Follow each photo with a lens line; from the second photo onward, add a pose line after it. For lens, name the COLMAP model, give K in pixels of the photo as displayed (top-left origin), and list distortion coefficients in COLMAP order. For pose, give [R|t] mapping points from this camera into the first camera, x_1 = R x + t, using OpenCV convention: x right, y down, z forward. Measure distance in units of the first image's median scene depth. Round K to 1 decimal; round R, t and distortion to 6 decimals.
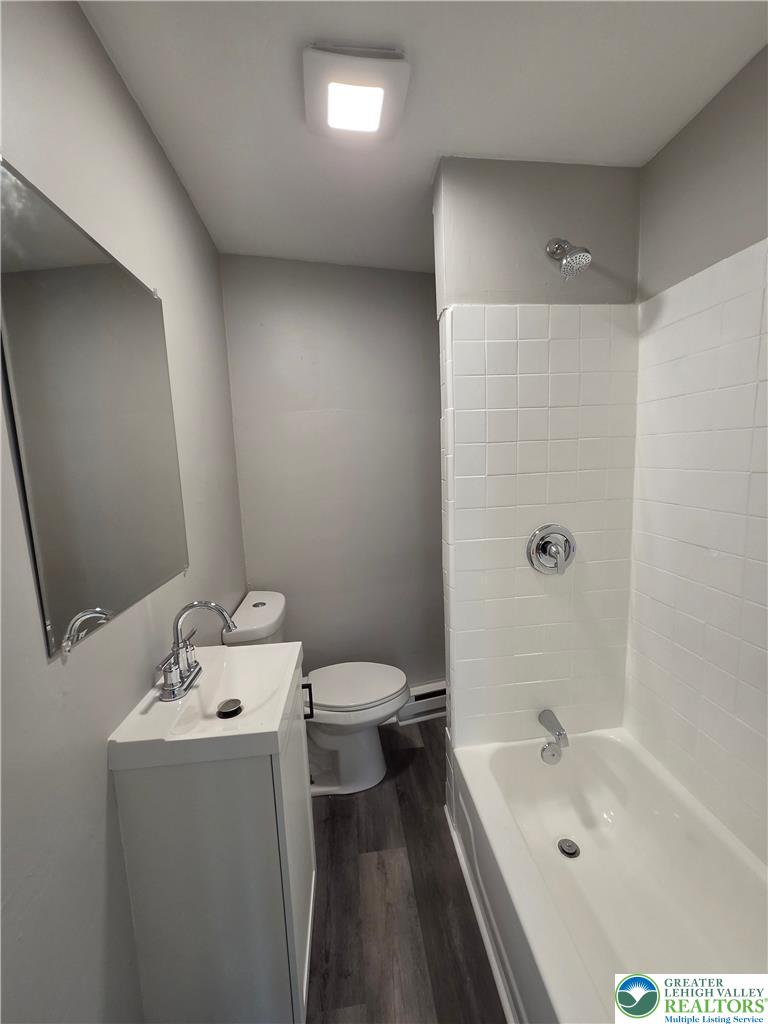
lens RADIAL K [[414.7, 0, 386.7], [0, 414.7, 513.1], [0, 0, 1]] dist [0.004222, 0.000502]
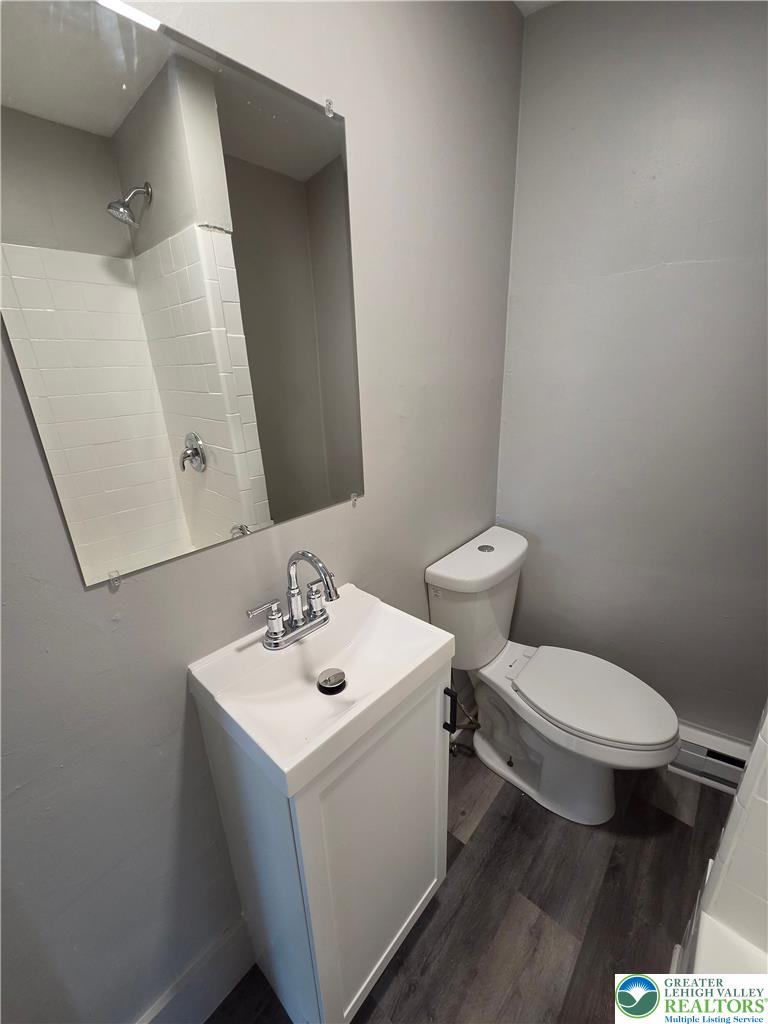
lens RADIAL K [[414.7, 0, 384.4], [0, 414.7, 514.4], [0, 0, 1]] dist [0.004222, 0.000502]
pose [[0.672576, 0.263545, -0.691510, 0.116165], [-0.086992, 0.956115, 0.279780, -0.059371], [0.734897, -0.128017, 0.665986, 0.368053]]
